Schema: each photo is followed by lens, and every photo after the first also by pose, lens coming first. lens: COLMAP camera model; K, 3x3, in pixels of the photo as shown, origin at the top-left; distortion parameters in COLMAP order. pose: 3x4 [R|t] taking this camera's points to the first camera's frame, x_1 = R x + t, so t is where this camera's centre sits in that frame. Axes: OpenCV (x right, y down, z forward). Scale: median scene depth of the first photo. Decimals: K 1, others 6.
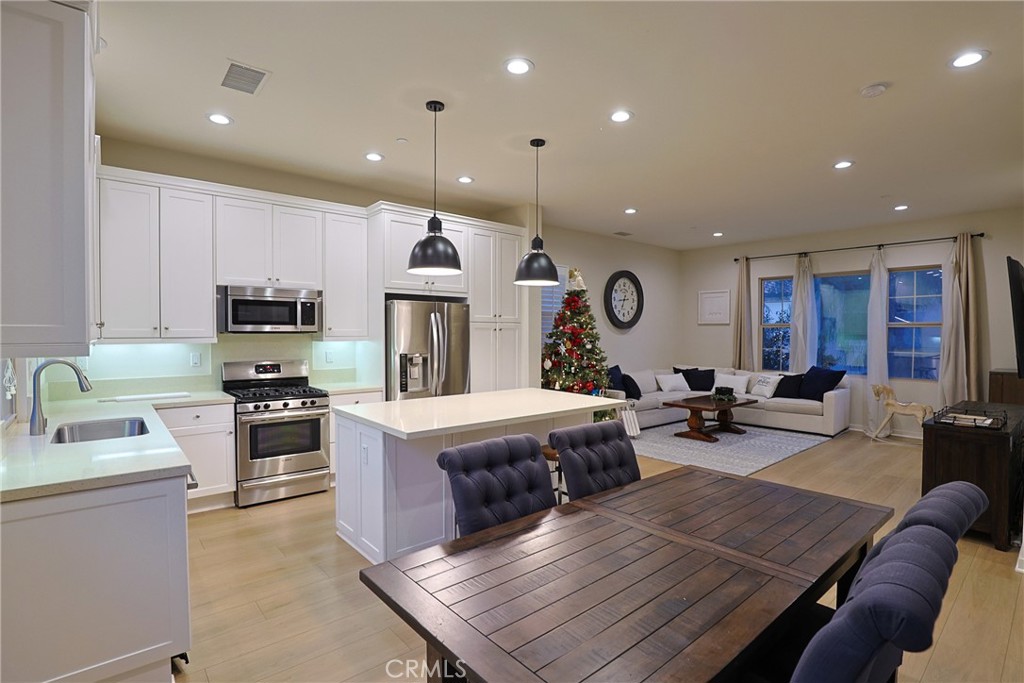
lens RADIAL K [[494.7, 0, 517.1], [0, 494.7, 342.8], [0, 0, 1]] dist [-0.026770, 0.002248]
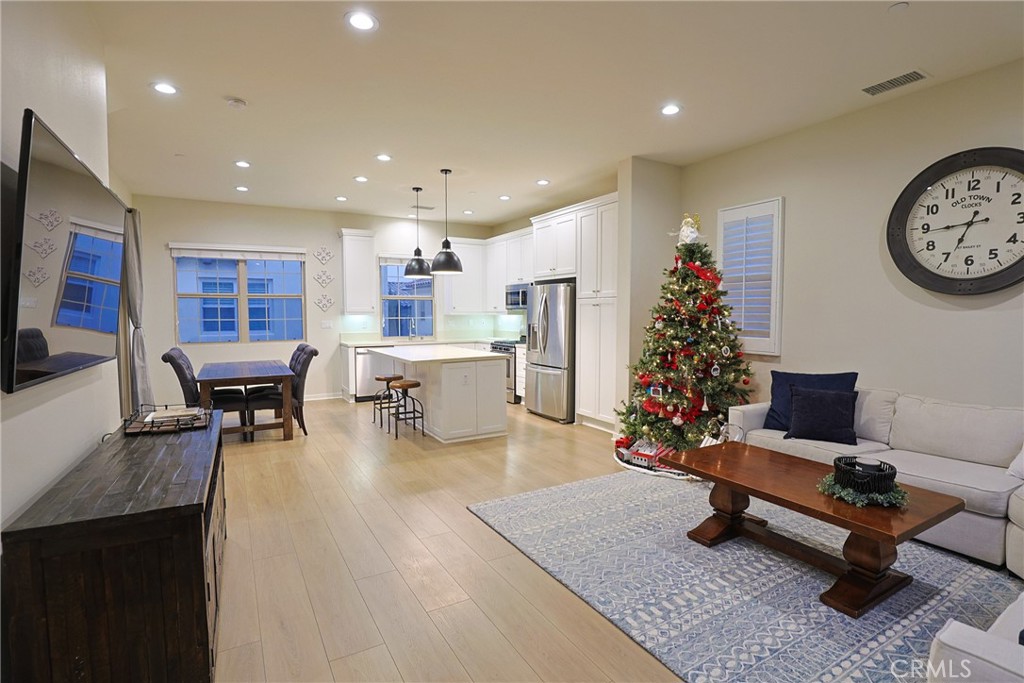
lens RADIAL K [[494.7, 0, 514.2], [0, 494.7, 338.6], [0, 0, 1]] dist [-0.026770, 0.002248]
pose [[-0.185841, 0.052902, -0.981155, 1.022000], [-0.017206, 0.998221, 0.057081, -0.013937], [0.982429, 0.027490, -0.184600, 1.066752]]
